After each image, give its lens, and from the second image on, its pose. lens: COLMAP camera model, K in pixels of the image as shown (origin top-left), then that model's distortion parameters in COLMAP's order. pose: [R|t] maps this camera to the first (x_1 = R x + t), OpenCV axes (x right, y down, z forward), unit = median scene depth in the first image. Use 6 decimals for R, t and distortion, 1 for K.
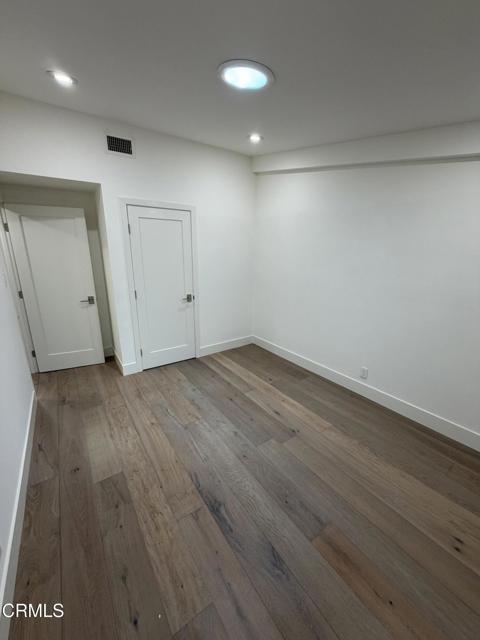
lens RADIAL K [[255.3, 0, 237.1], [0, 255.3, 316.0], [0, 0, 1]] dist [0.000332, 0.000286]
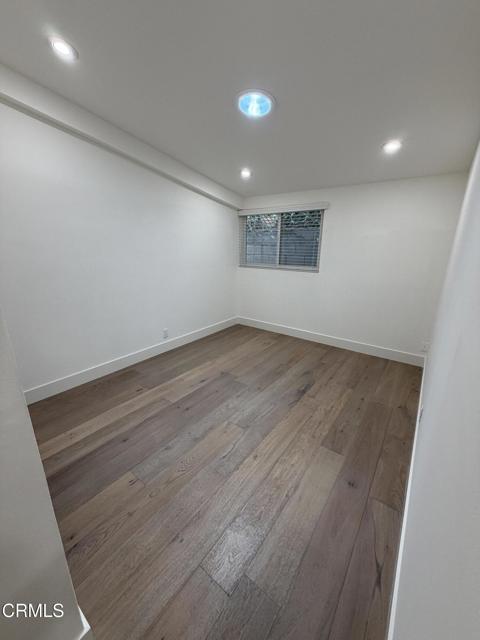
lens RADIAL K [[255.3, 0, 239.2], [0, 255.3, 324.8], [0, 0, 1]] dist [0.000332, 0.000286]
pose [[-0.318115, -0.293530, 0.901467, -0.923376], [0.230830, 0.898266, 0.373945, -0.254135], [-0.919522, 0.327044, -0.217997, 1.107321]]
